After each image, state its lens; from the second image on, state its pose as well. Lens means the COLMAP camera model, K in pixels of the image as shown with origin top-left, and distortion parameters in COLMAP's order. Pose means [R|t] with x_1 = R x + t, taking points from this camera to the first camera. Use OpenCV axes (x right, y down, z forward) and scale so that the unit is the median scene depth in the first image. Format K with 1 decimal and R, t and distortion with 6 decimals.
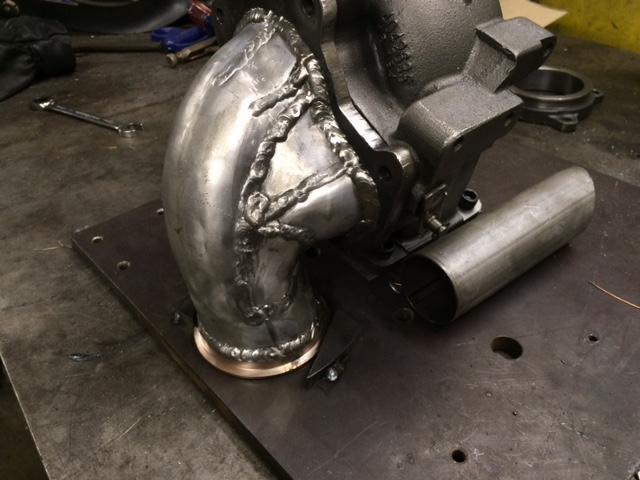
lens RADIAL K [[553.8, 0, 318.7], [0, 553.8, 240.9], [0, 0, 1]] dist [0.055621, -0.099130]
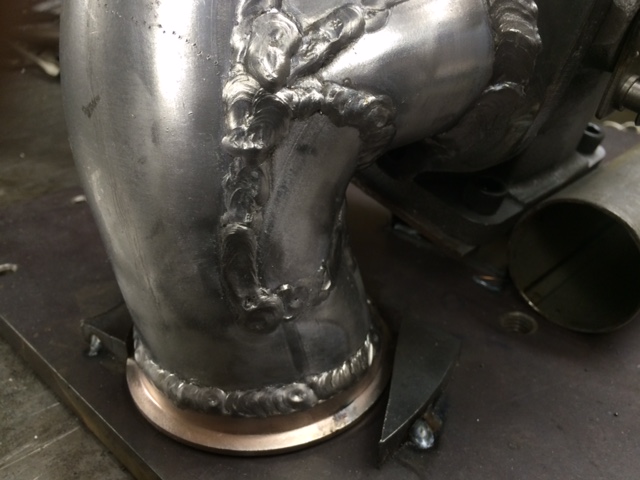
lens RADIAL K [[553.8, 0, 317.4], [0, 553.8, 238.2], [0, 0, 1]] dist [0.055621, -0.099130]
pose [[0.995353, -0.024060, 0.093237, -0.114535], [0.039245, 0.985575, -0.164624, 0.160309], [-0.087932, 0.167518, 0.981940, 0.549399]]
